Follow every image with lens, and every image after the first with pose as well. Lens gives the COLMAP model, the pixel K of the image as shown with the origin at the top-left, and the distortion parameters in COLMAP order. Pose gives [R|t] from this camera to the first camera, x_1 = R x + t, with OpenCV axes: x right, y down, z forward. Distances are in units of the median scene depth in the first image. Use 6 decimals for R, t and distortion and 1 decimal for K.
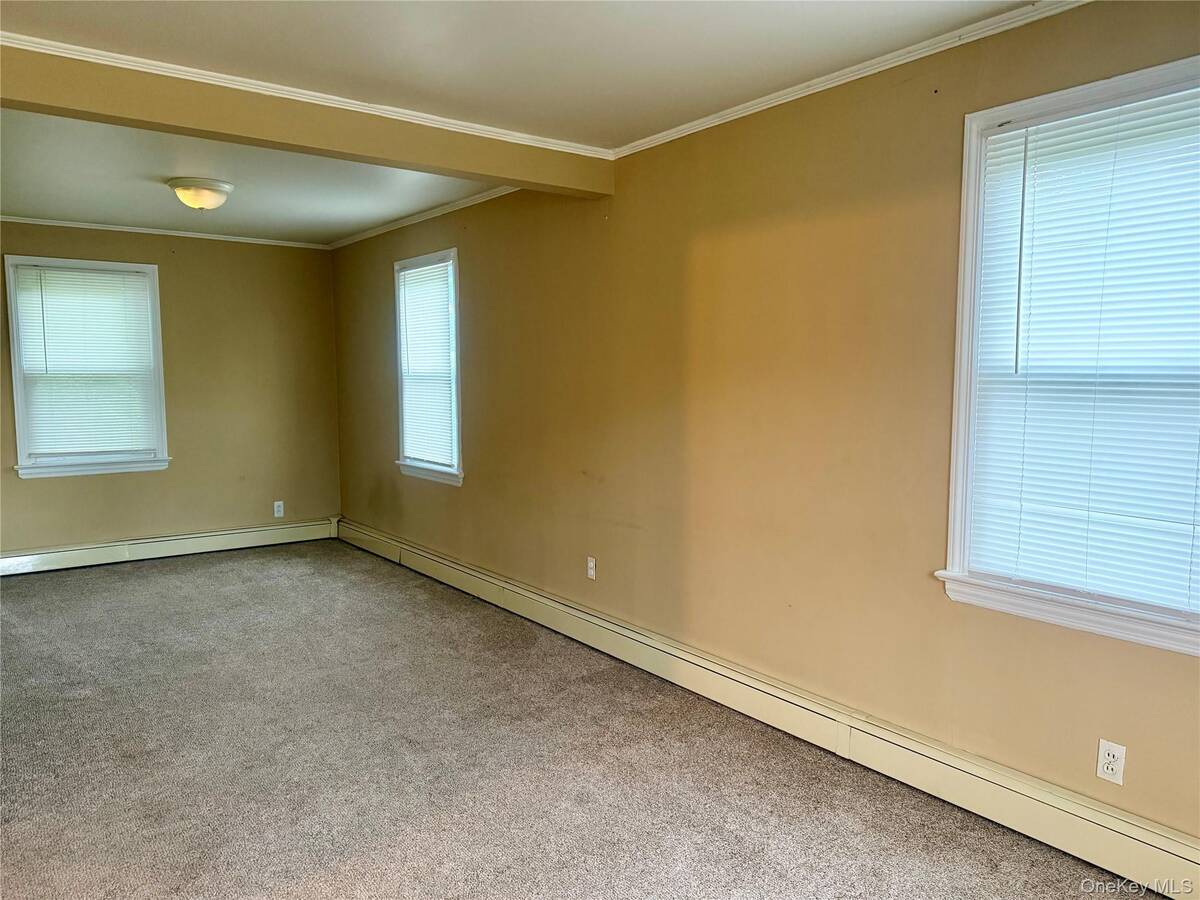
lens RADIAL K [[874.0, 0, 598.4], [0, 874.0, 465.5], [0, 0, 1]] dist [-0.004544, -0.004065]
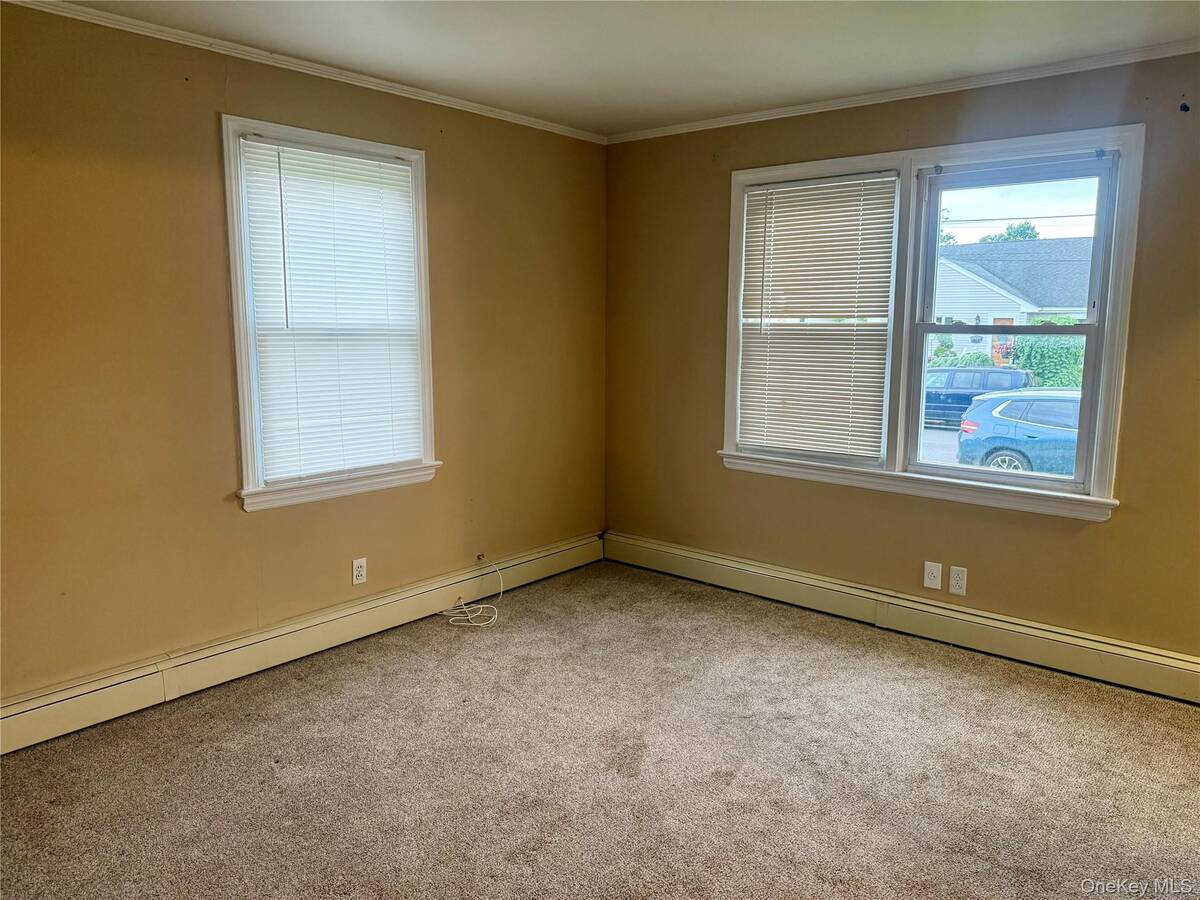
lens RADIAL K [[857.8, 0, 591.9], [0, 857.8, 454.6], [0, 0, 1]] dist [0.158262, -0.233410]
pose [[-0.239613, -0.143603, 0.960189, -0.983680], [0.104993, 0.979367, 0.172672, -0.097891], [-0.965175, 0.142188, -0.219592, 0.872919]]
